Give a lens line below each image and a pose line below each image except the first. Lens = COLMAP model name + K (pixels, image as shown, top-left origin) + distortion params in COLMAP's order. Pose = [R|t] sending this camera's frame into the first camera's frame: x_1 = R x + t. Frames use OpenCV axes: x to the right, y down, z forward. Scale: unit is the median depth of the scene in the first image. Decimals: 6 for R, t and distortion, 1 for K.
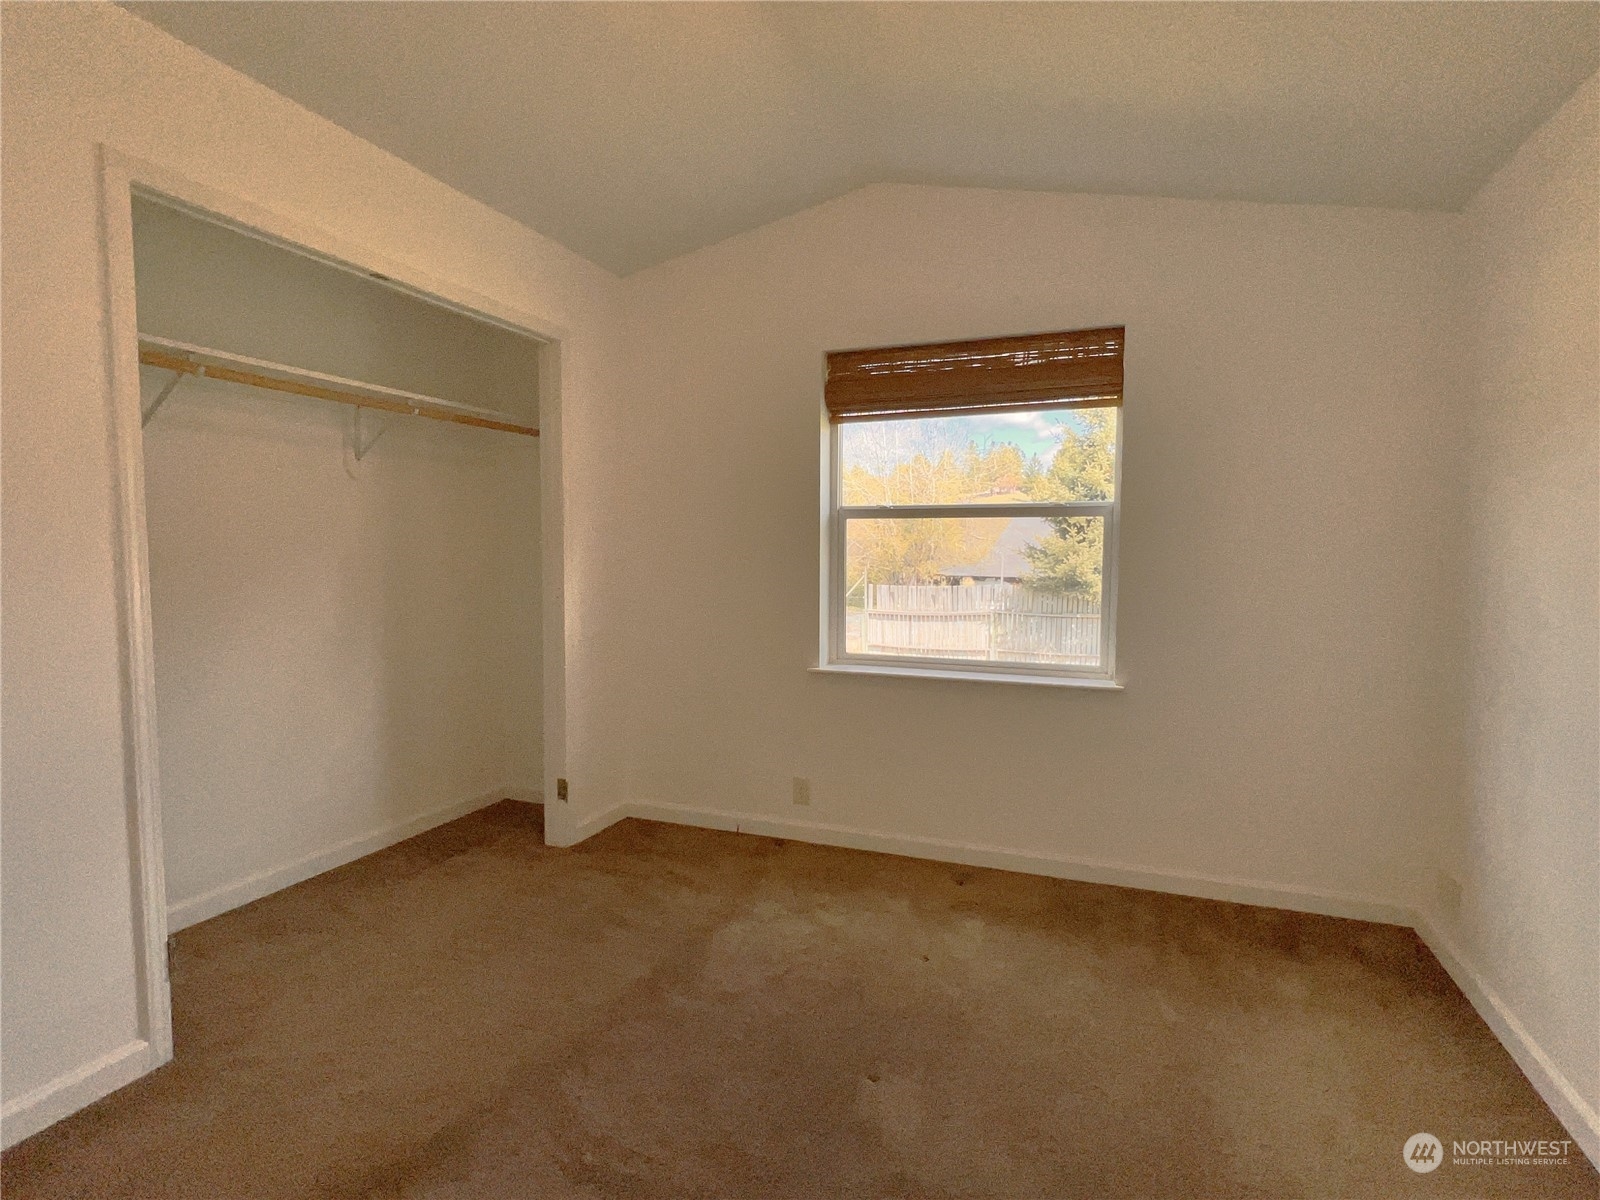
lens RADIAL K [[843.1, 0, 800.0], [0, 843.1, 600.0], [0, 0, 1]] dist [-0.002026, -0.000844]
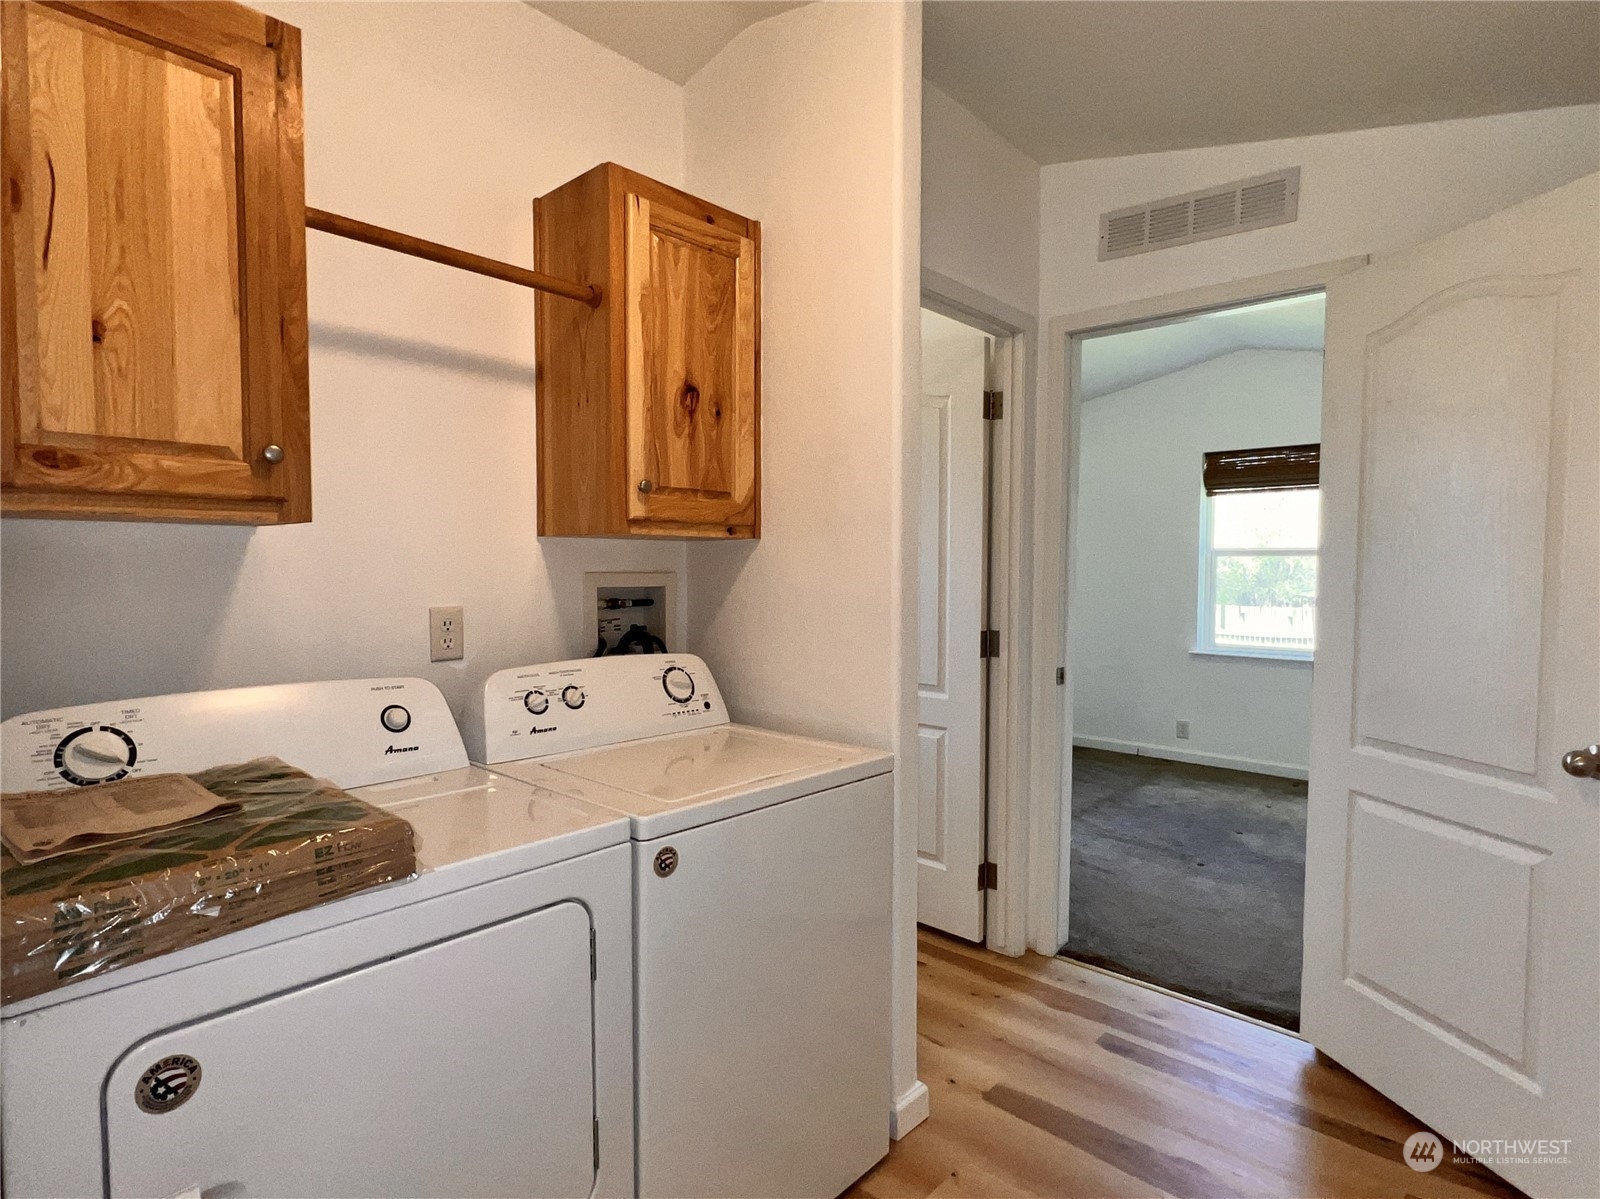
lens RADIAL K [[843.1, 0, 800.0], [0, 843.1, 599.5], [0, 0, 1]] dist [-0.002026, -0.000844]
pose [[0.931006, 0.011503, -0.364823, -0.099712], [-0.019715, 0.999629, -0.018793, 0.031975], [0.364472, 0.024689, 0.930887, -0.780479]]
